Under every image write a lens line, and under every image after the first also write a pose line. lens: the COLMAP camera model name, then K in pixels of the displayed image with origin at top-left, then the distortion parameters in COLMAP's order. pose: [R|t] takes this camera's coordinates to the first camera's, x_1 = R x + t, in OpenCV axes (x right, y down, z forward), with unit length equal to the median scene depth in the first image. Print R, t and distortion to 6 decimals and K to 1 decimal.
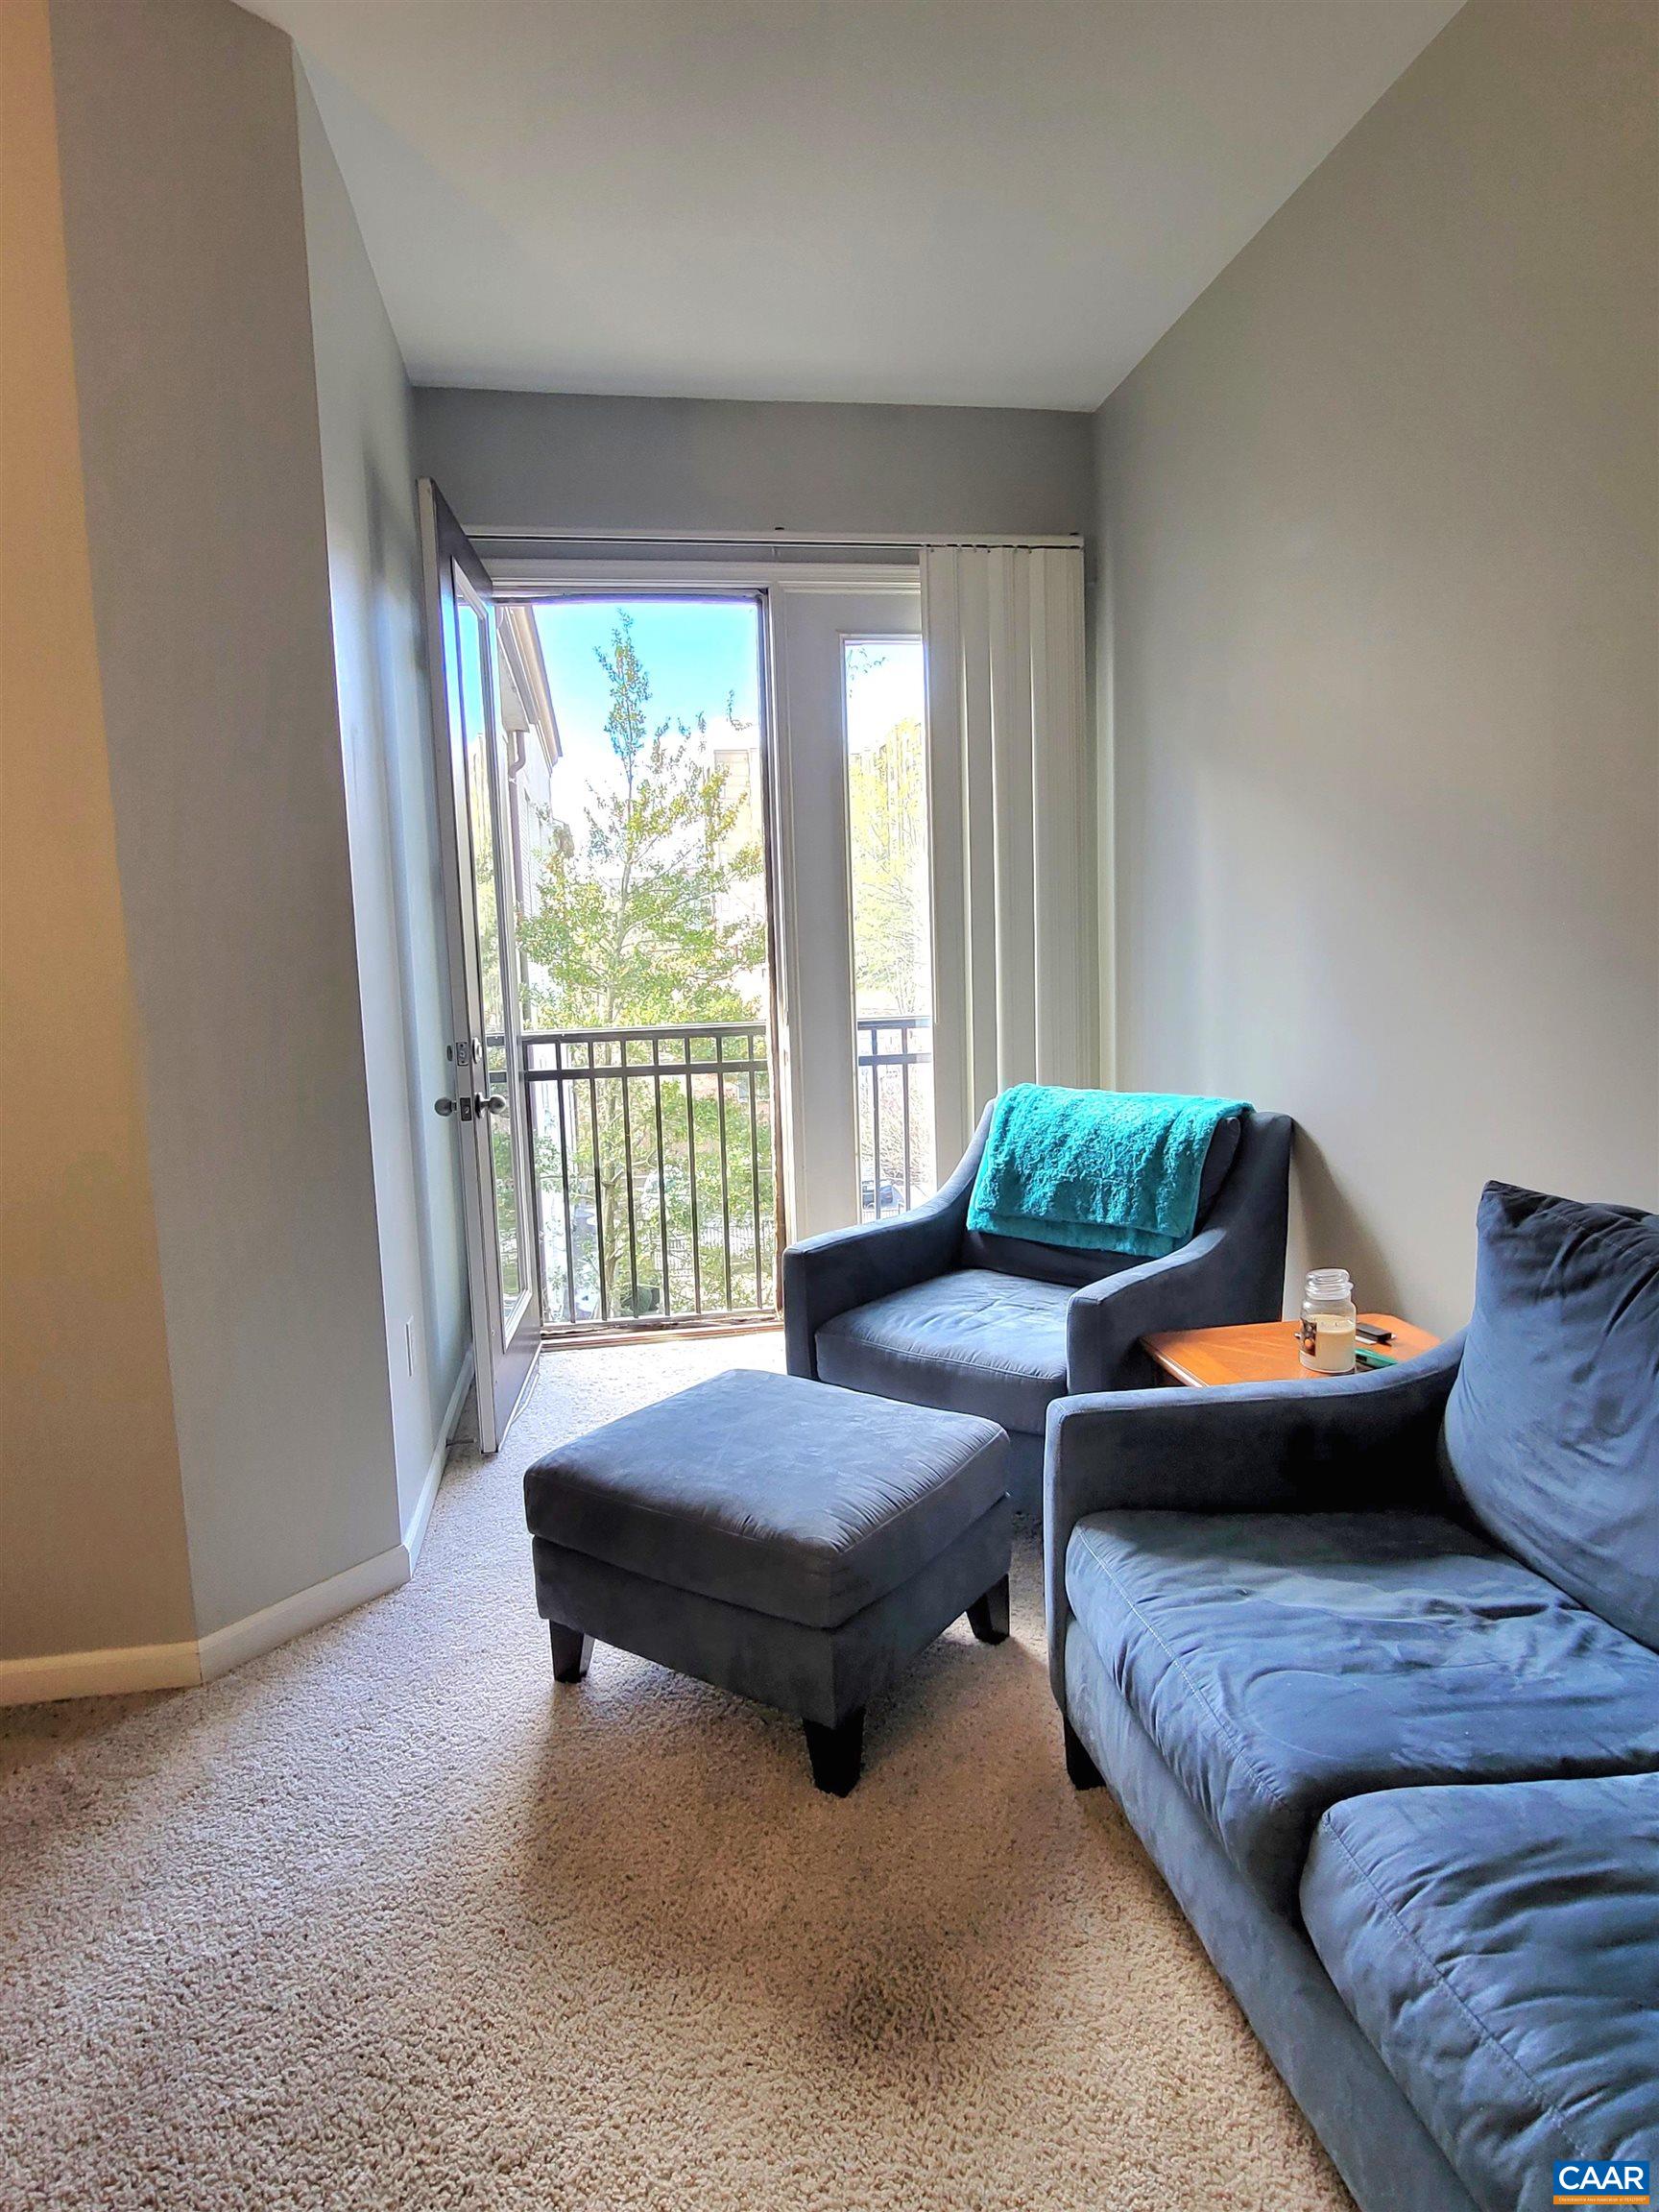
lens RADIAL K [[1300.7, 0, 829.5], [0, 1300.7, 1106.0], [0, 0, 1]] dist [-0.006428, 0.000092]
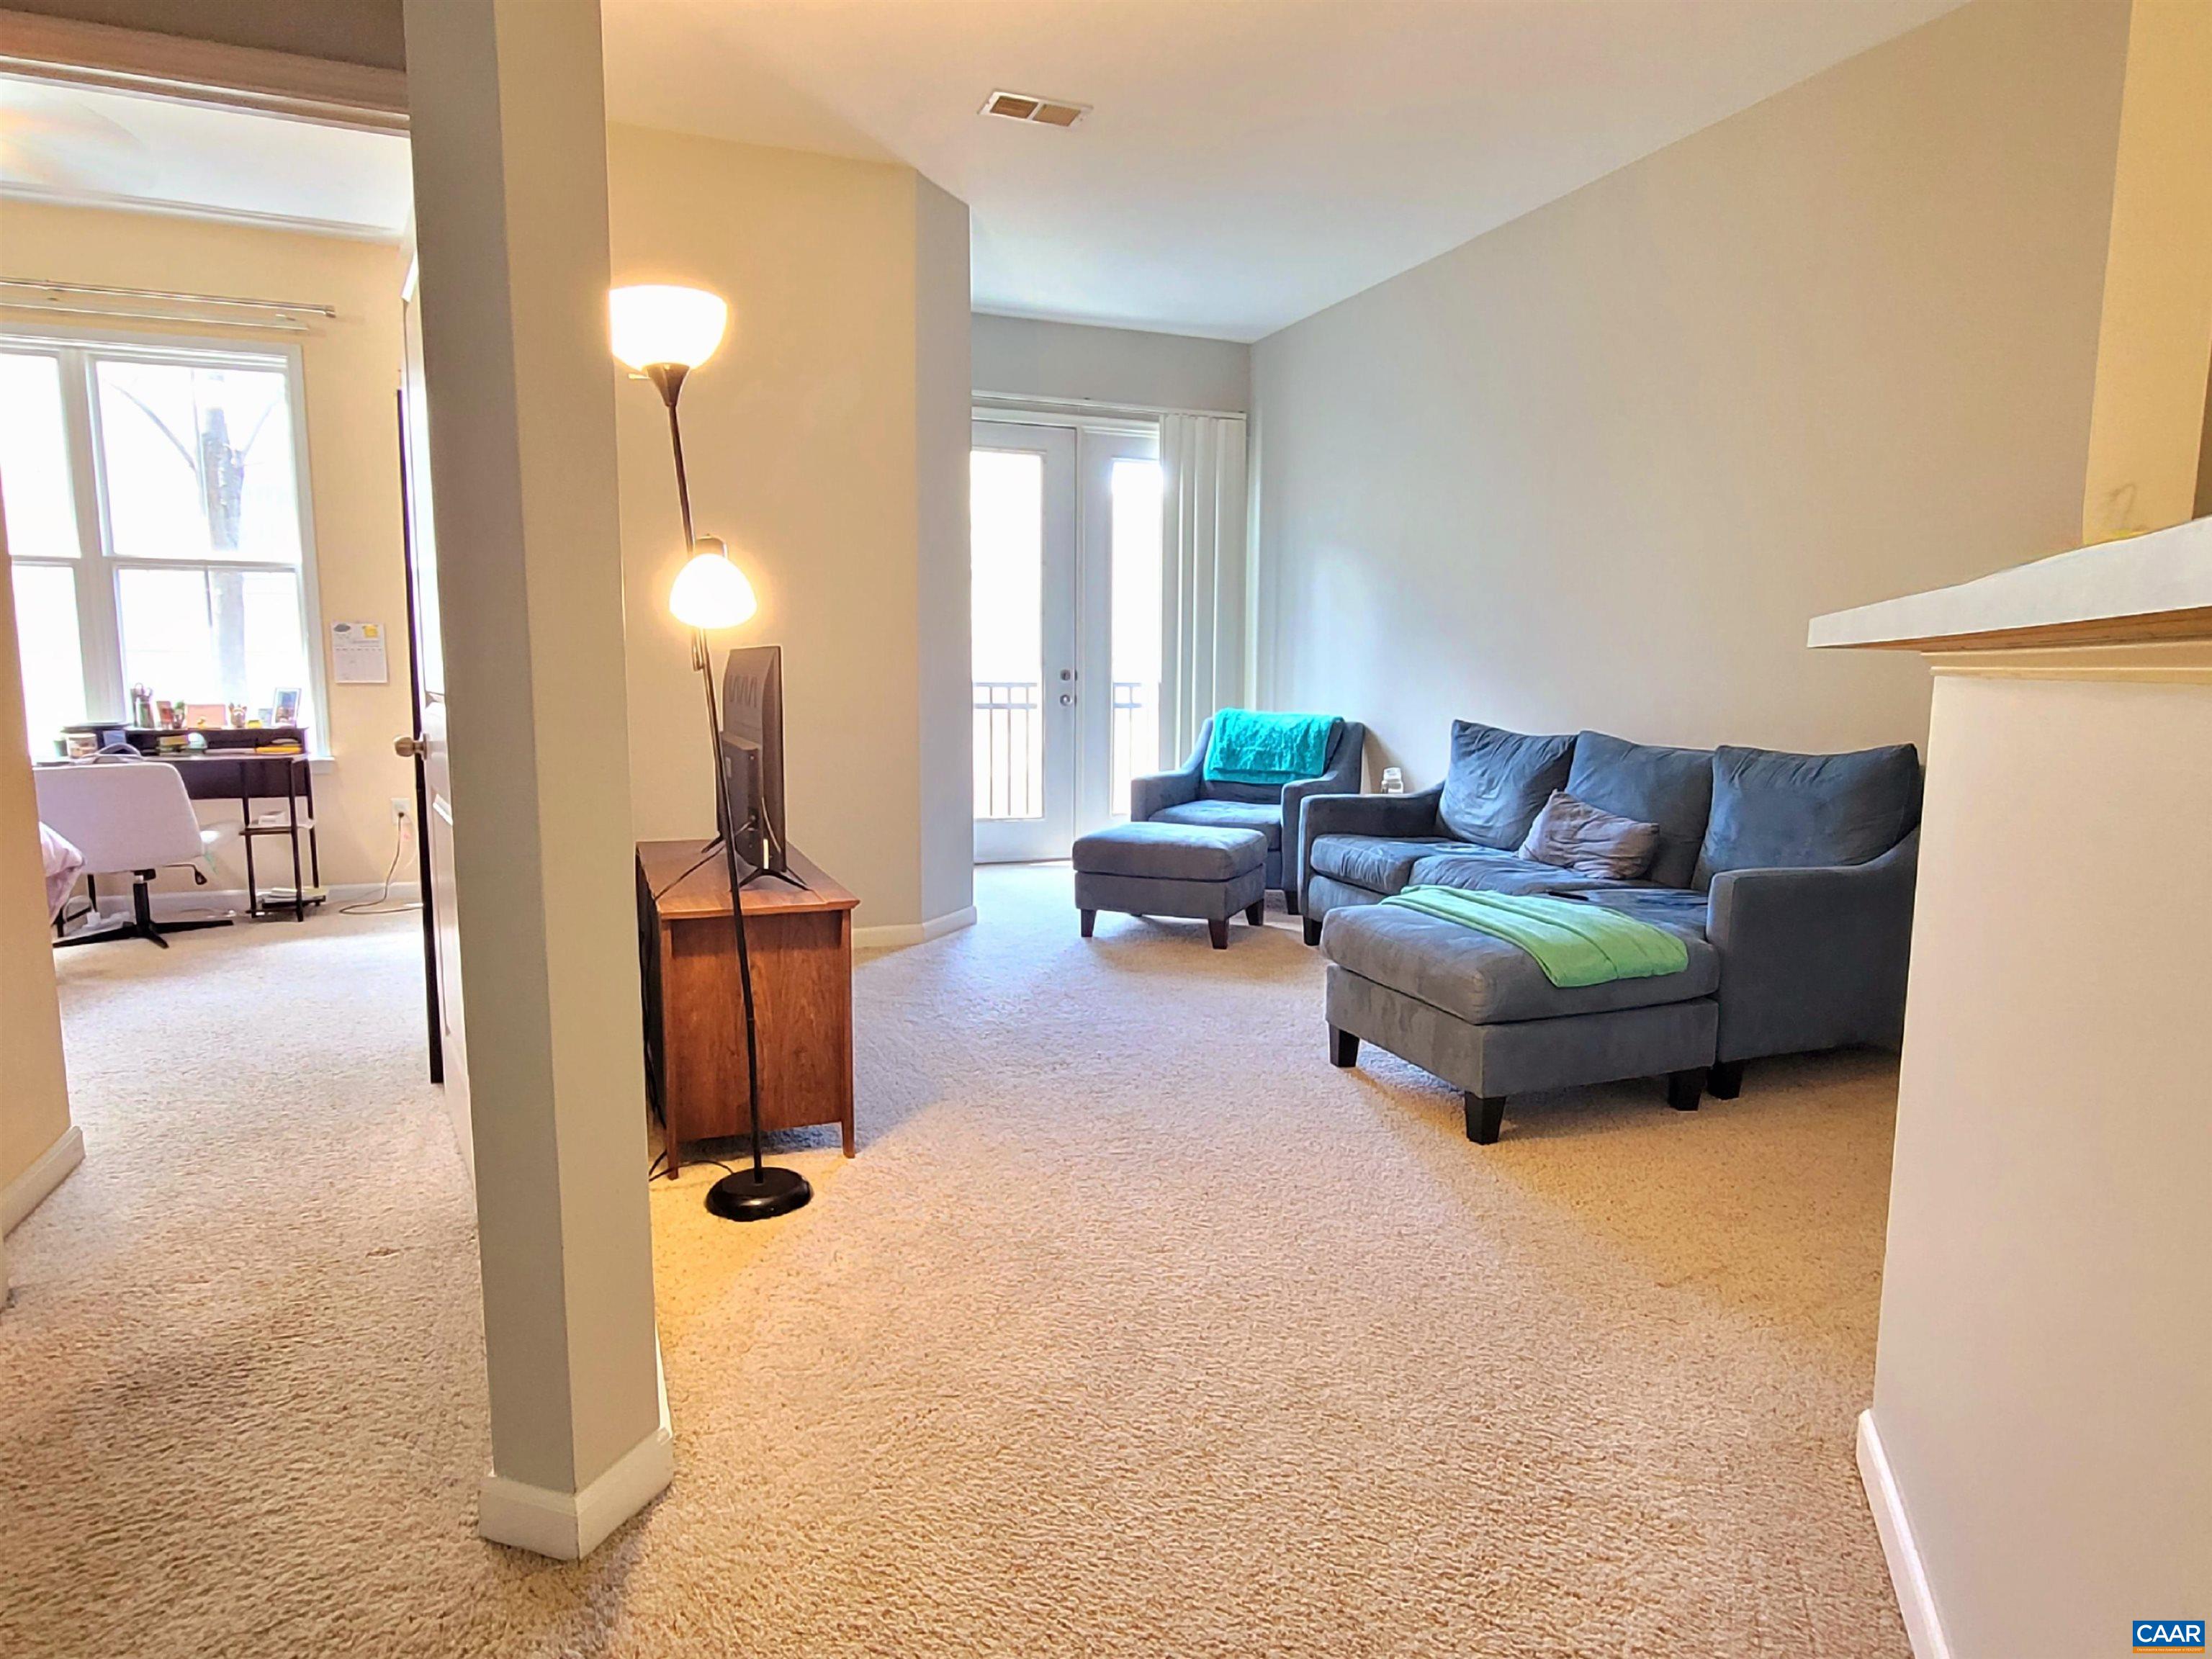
lens RADIAL K [[1286.3, 0, 1103.8], [0, 1286.3, 834.4], [0, 0, 1]] dist [-0.006623, -0.001234]
pose [[0.976853, 0.012986, 0.213515, -0.493576], [-0.013696, 0.999905, 0.001845, 0.190404], [-0.213471, -0.004727, 0.976938, -0.930518]]
